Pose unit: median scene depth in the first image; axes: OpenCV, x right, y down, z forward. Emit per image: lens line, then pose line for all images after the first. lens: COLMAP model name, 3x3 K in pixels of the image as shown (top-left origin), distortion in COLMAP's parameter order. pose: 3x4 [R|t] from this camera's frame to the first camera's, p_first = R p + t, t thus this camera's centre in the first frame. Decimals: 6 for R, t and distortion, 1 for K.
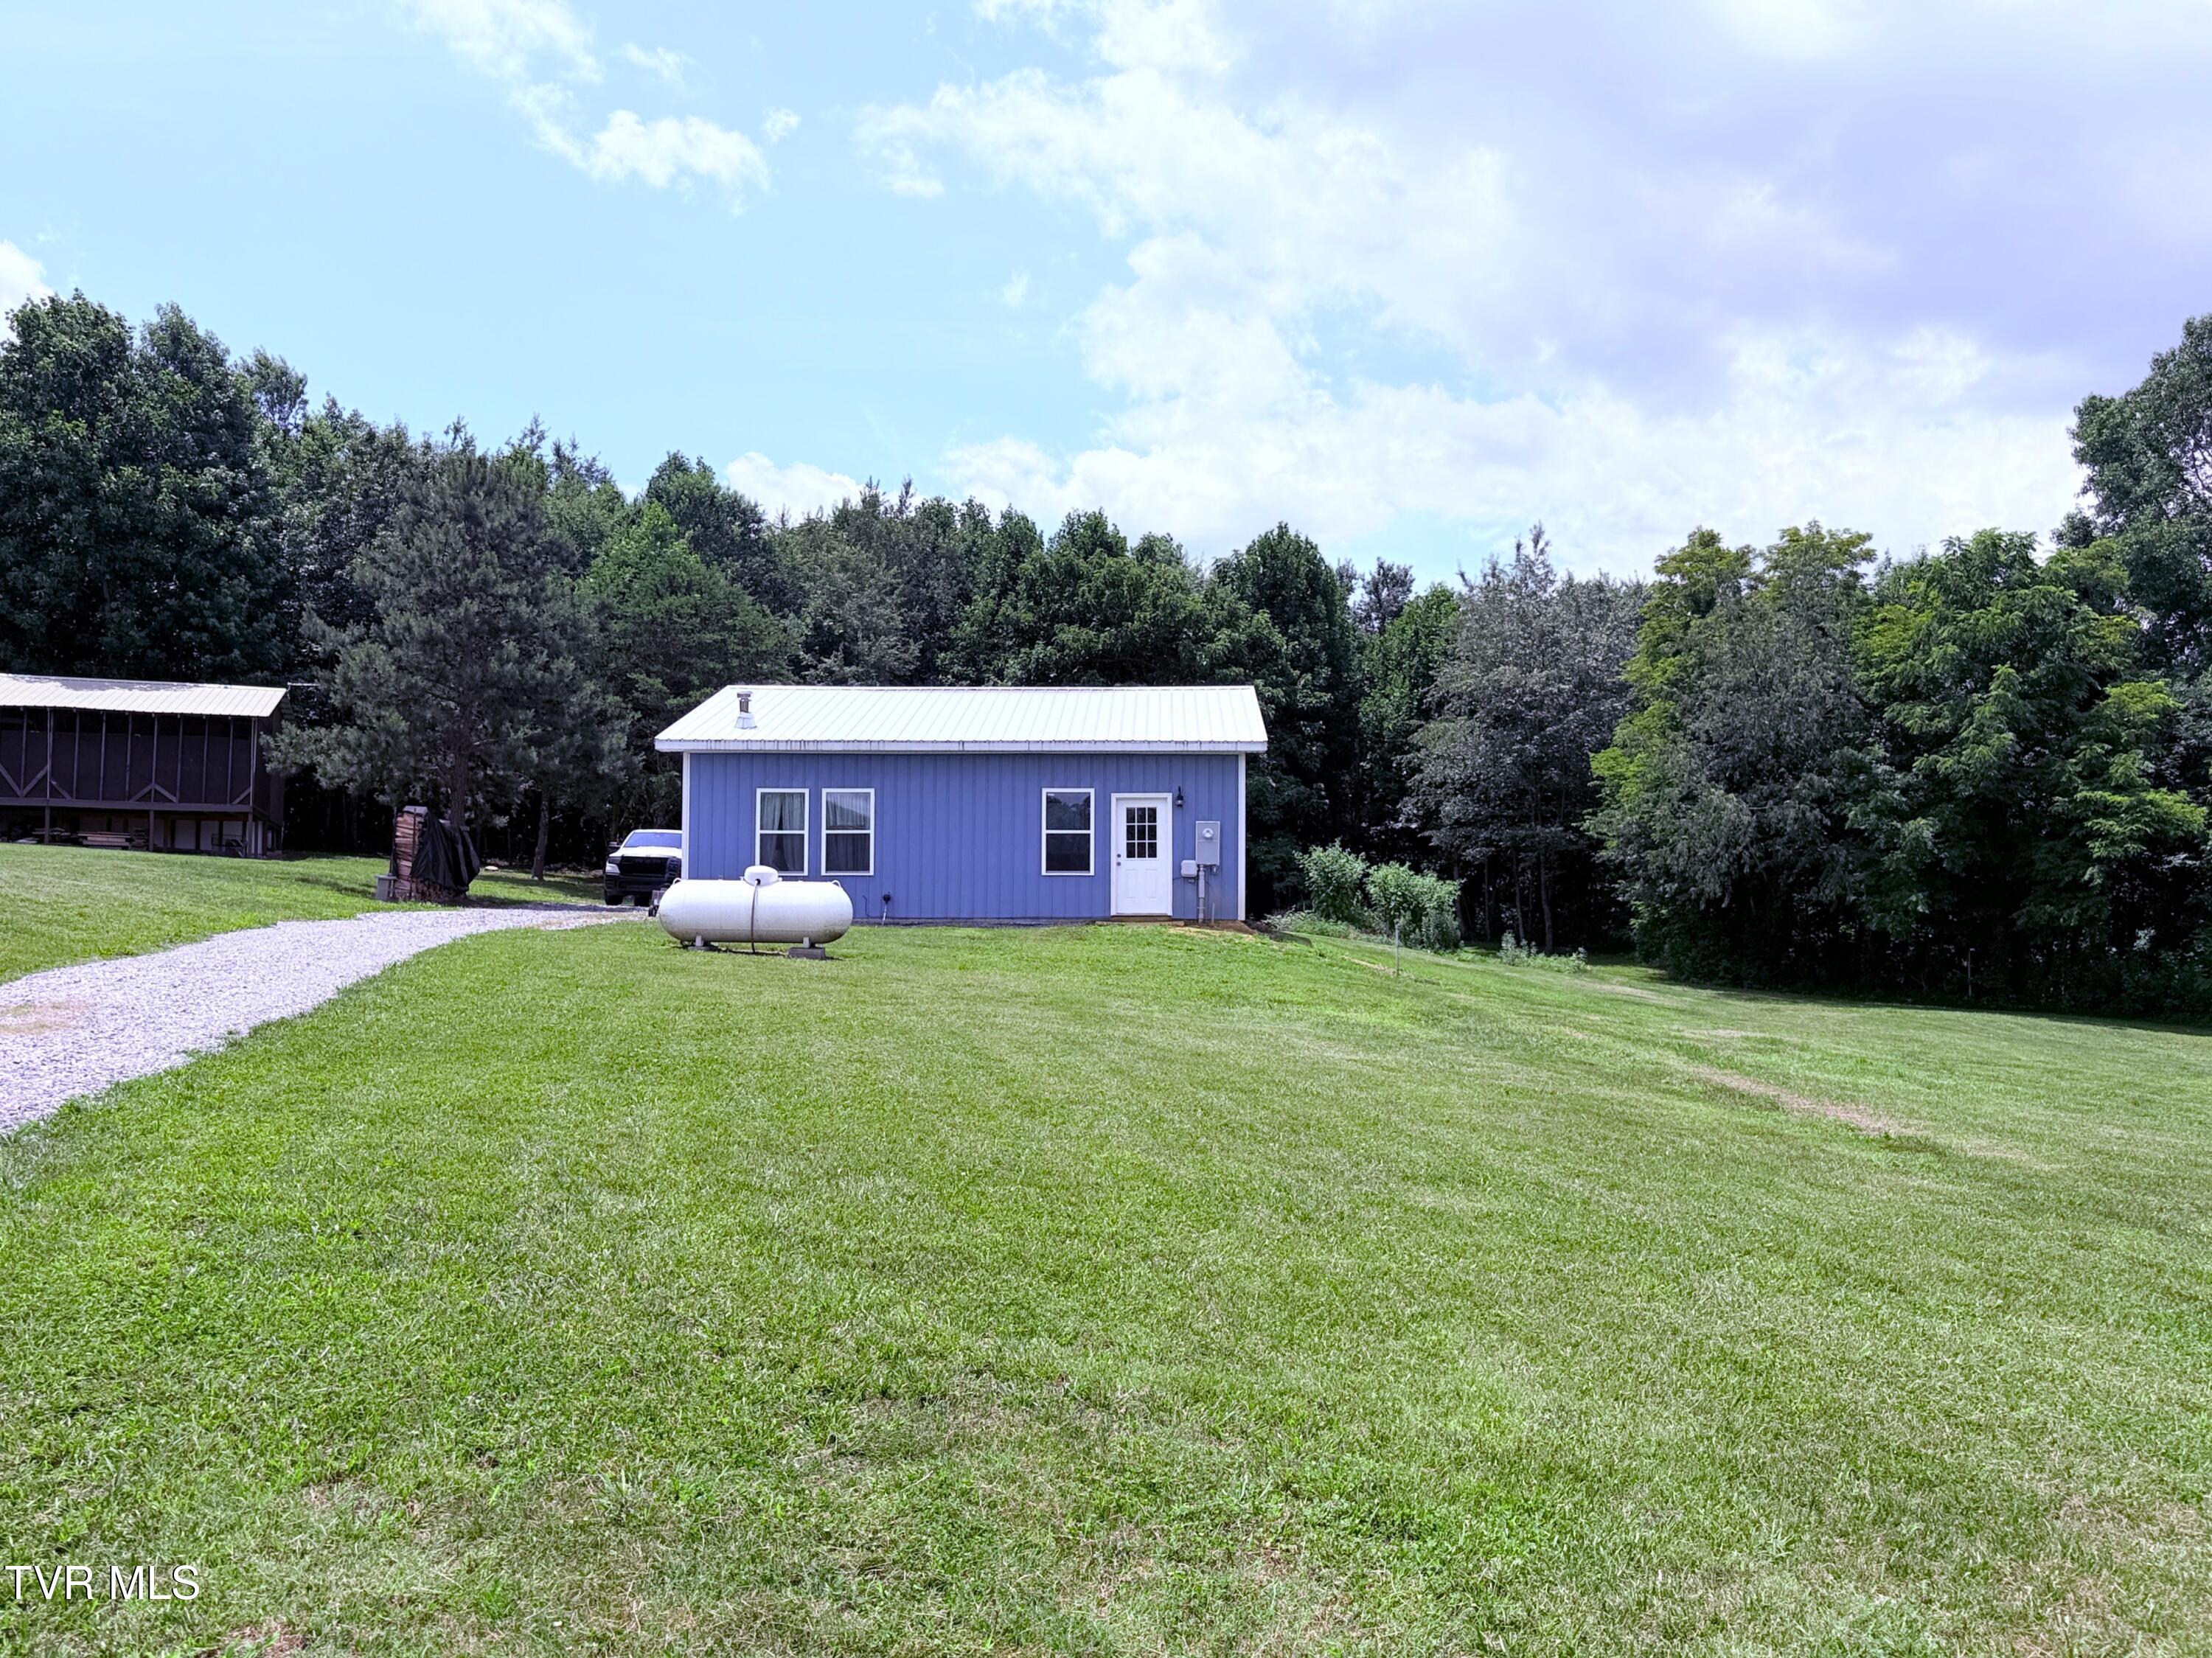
lens RADIAL K [[1714.4, 0, 1106.0], [0, 1714.4, 829.0], [0, 0, 1]] dist [0.041614, 0.002194]
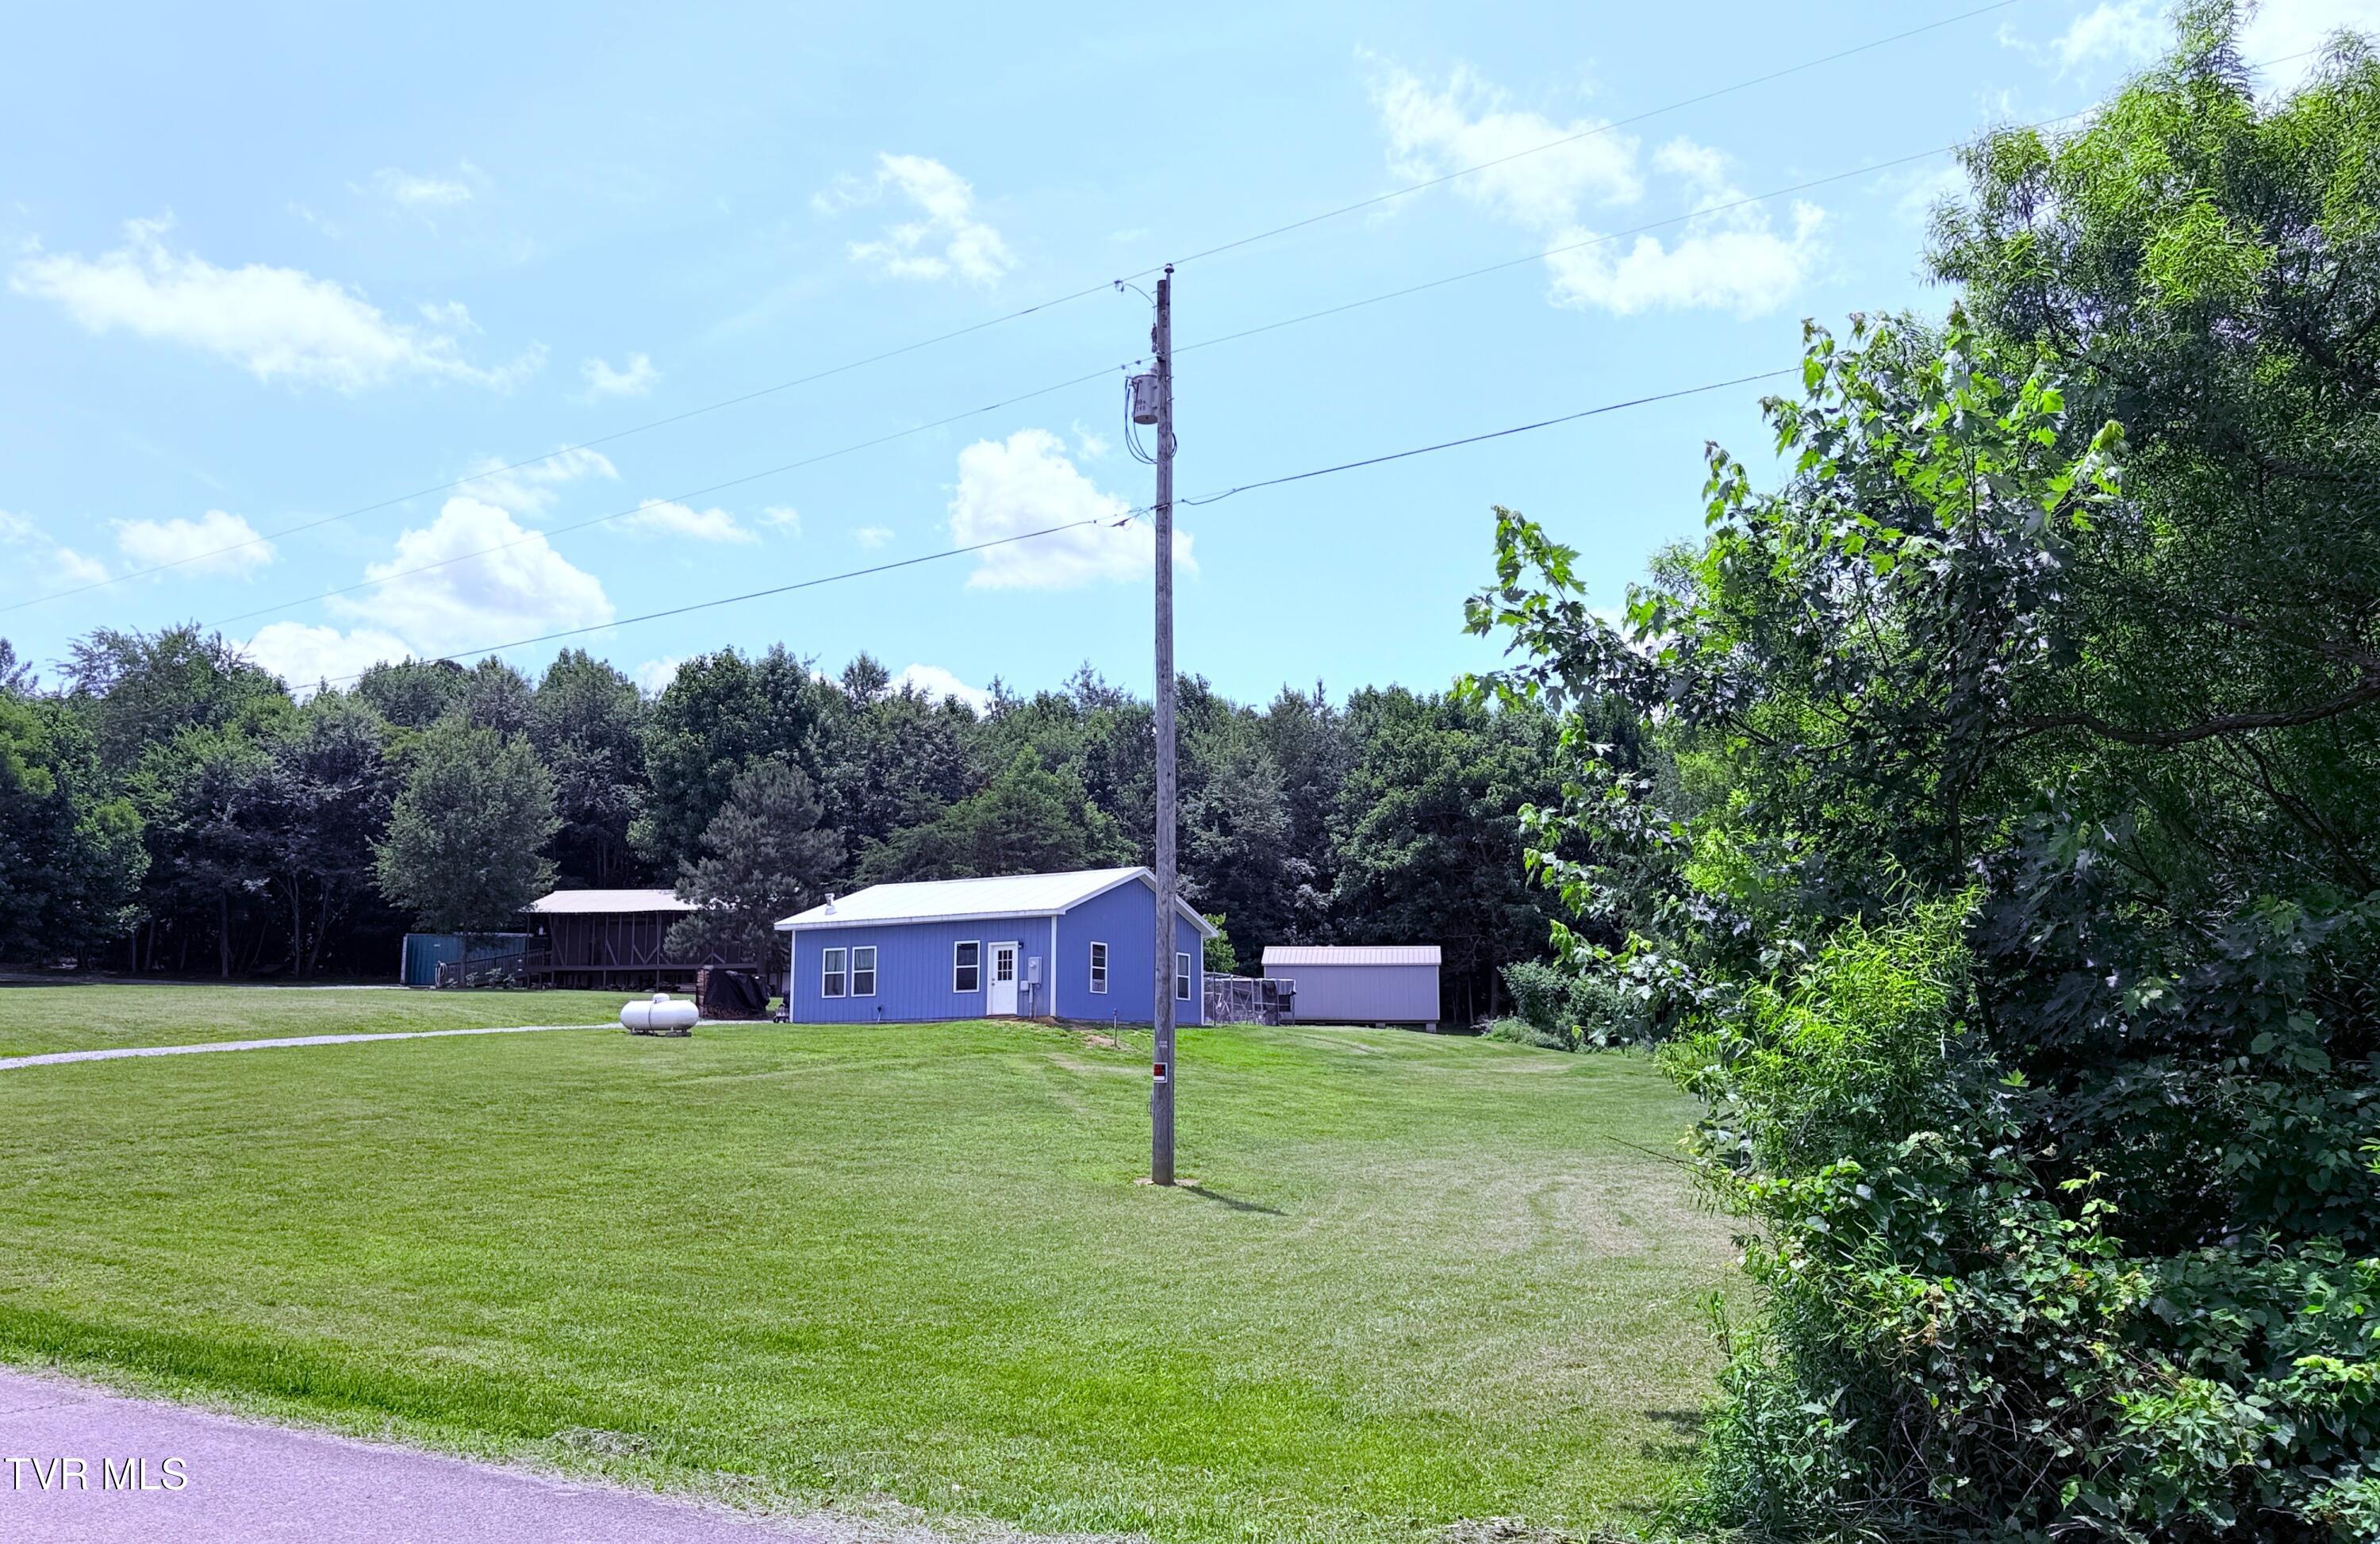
lens RADIAL K [[1774.5, 0, 1190.0], [0, 1774.5, 772.0], [0, 0, 1]] dist [0.099643, -0.000313]
pose [[0.889873, -0.084270, -0.448357, 0.627487], [0.038336, 0.993128, -0.110575, 0.008680], [0.454594, 0.081210, 0.886989, -0.311393]]
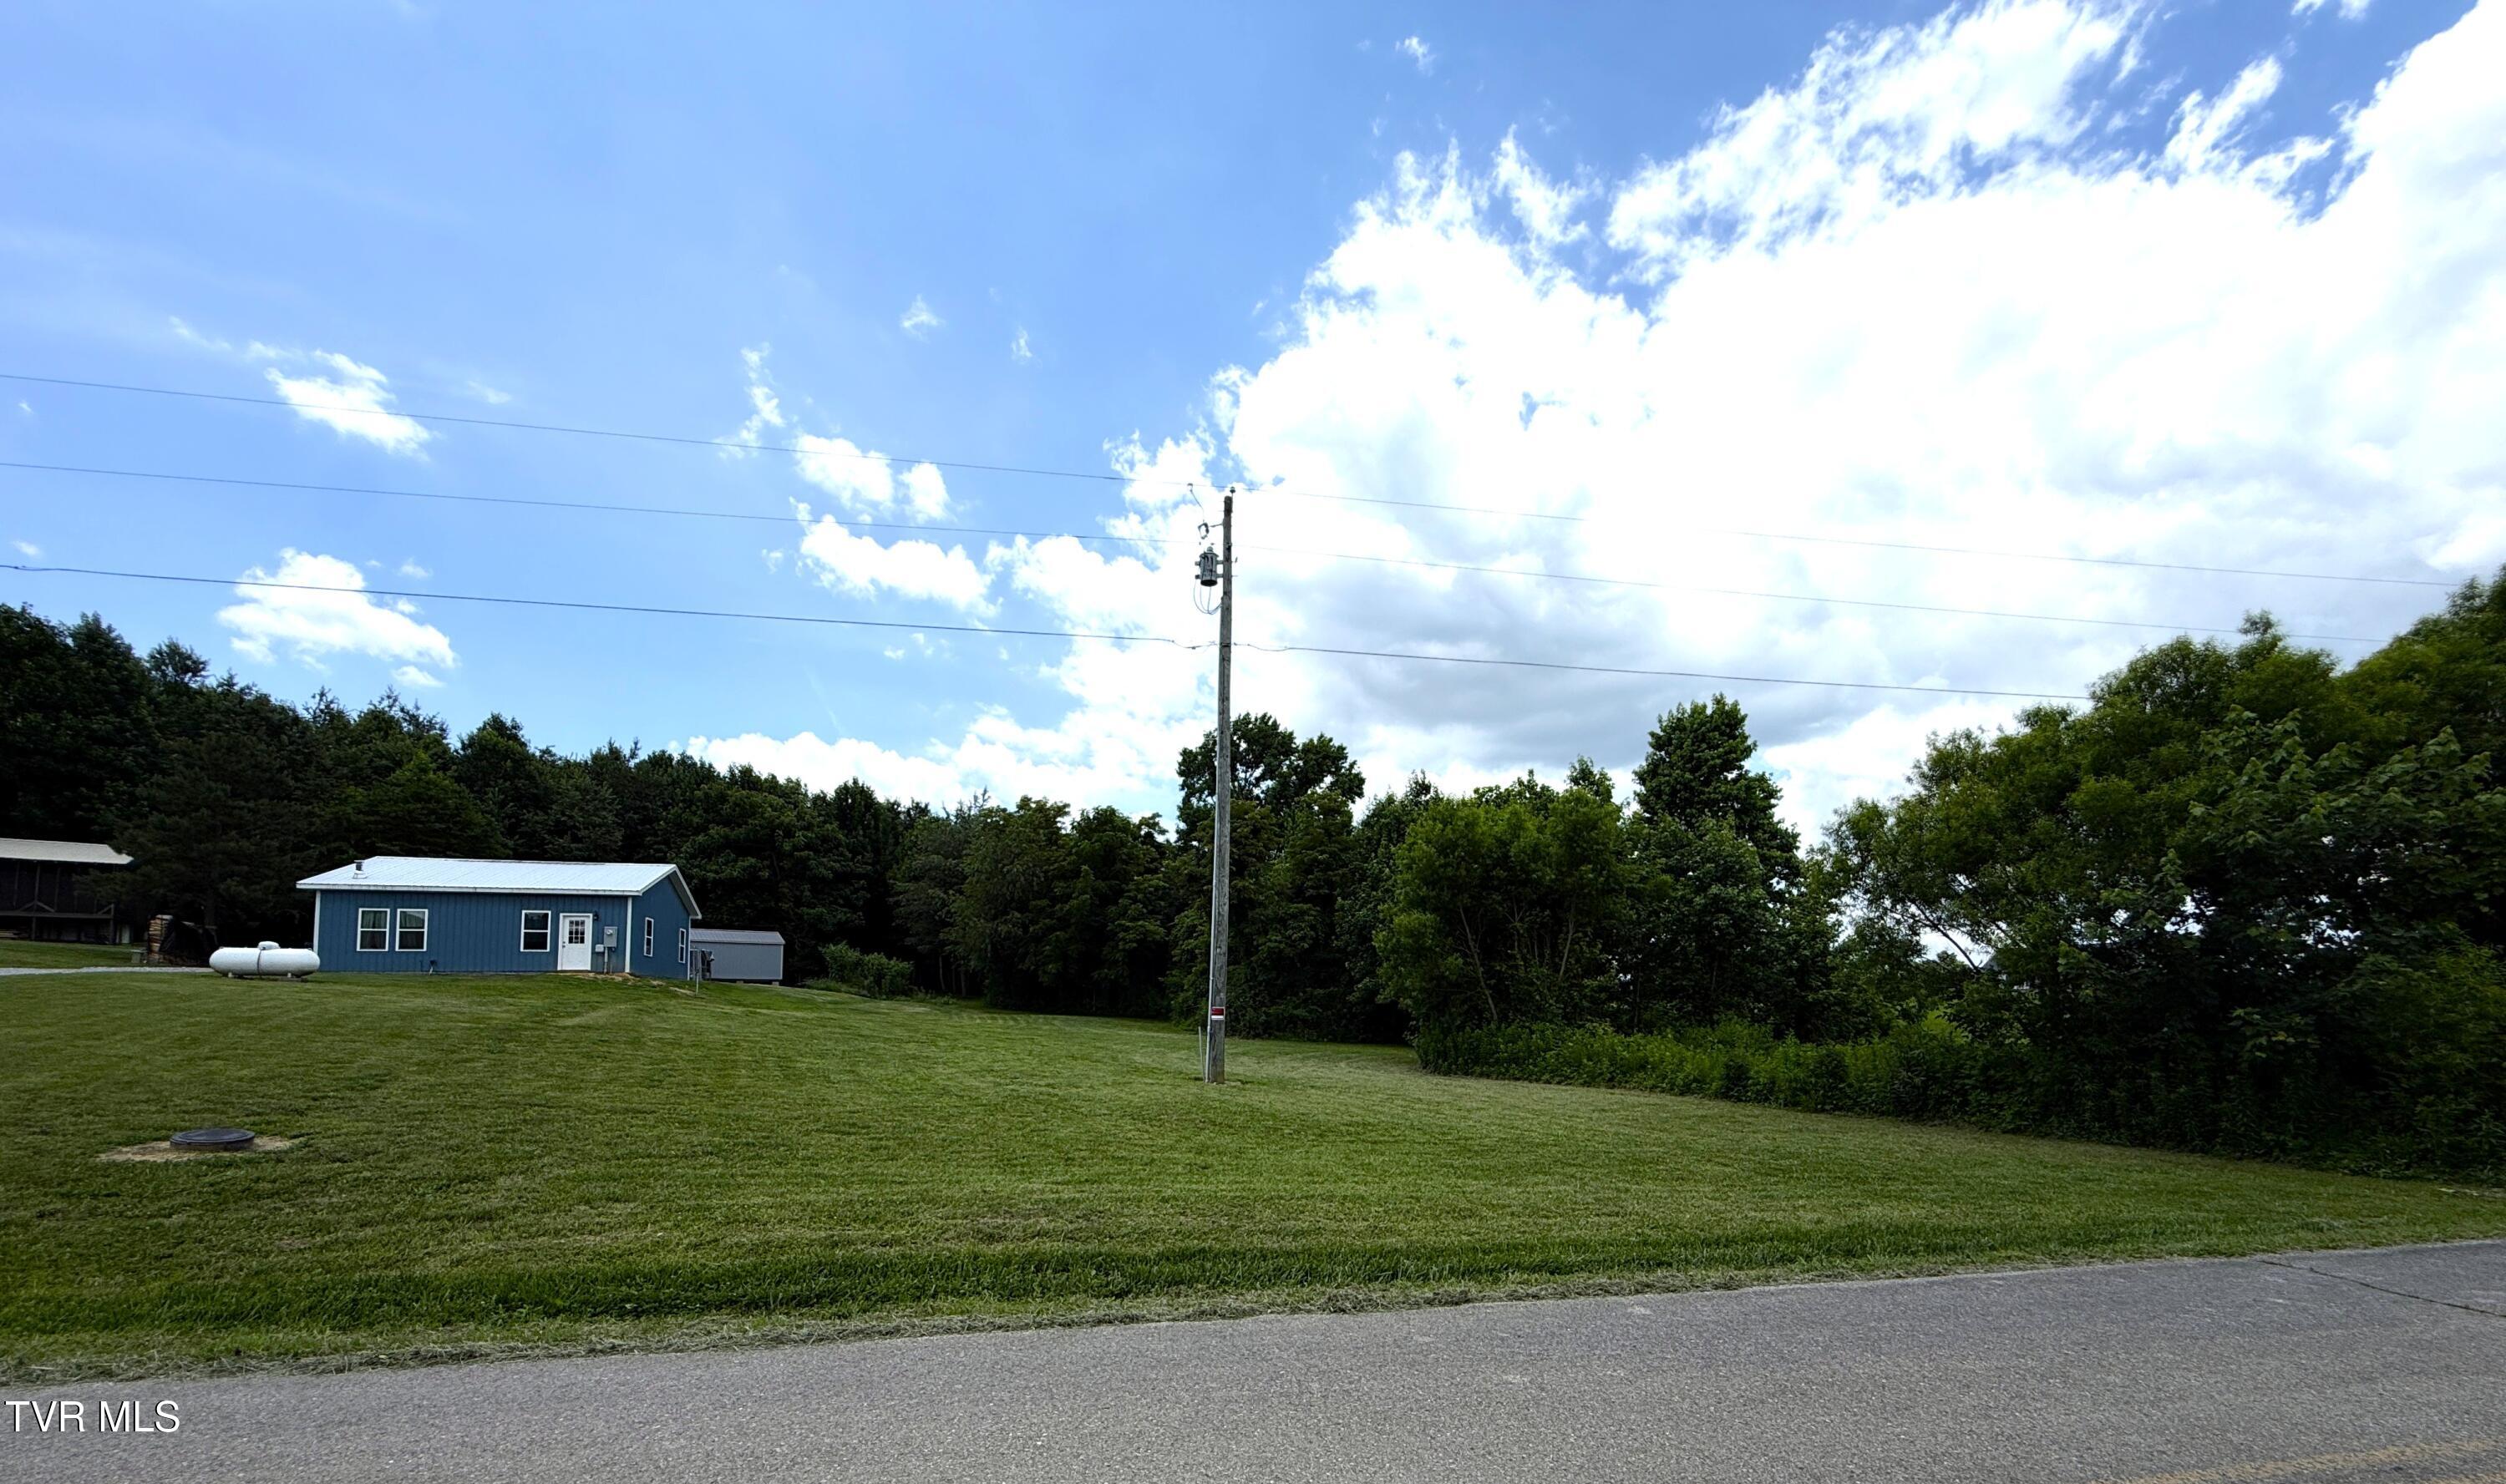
lens RADIAL K [[1000.1, 0, 1247.1], [0, 1000.1, 900.0], [0, 0, 1]] dist [-0.000756, -0.000273]
pose [[0.953216, 0.020438, 0.301600, 0.279992], [-0.007726, 0.999033, -0.043281, 0.006213], [-0.302193, 0.038926, 0.952452, -0.281271]]
